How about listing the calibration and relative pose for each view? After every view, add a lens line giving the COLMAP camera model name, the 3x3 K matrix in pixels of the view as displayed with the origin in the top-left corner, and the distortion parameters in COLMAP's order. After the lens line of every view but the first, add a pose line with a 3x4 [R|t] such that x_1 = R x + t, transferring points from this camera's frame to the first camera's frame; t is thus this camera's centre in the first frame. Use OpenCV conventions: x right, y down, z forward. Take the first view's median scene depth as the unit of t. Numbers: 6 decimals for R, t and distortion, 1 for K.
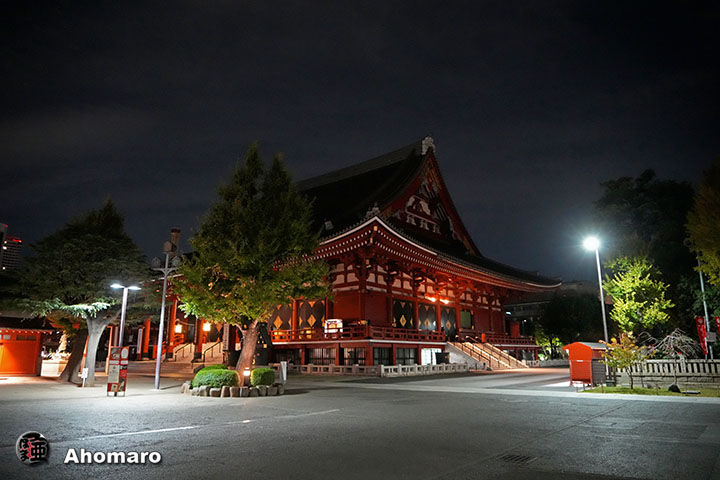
lens RADIAL K [[497.9, 0, 359.6], [0, 497.9, 236.5], [0, 0, 1]] dist [-0.061771, 0.015297]
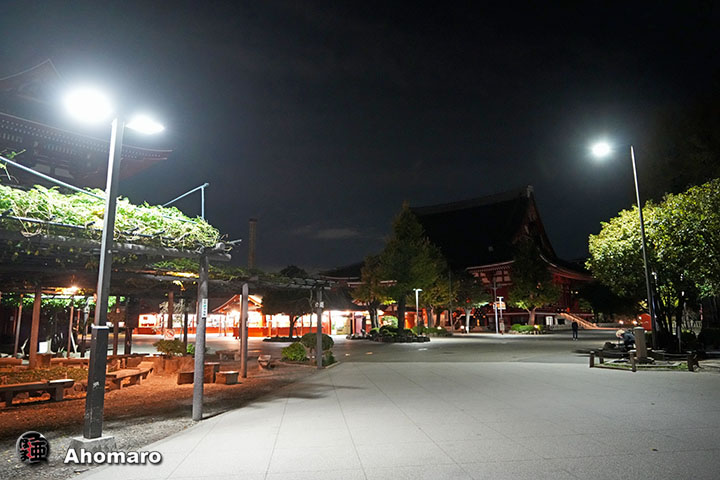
lens RADIAL K [[491.4, 0, 359.2], [0, 491.4, 239.6], [0, 0, 1]] dist [-0.032315, 0.003605]
pose [[0.999495, -0.006152, 0.031177, -0.498525], [0.003907, 0.997430, 0.071538, -0.153847], [-0.031537, -0.071380, 0.996951, -0.608081]]
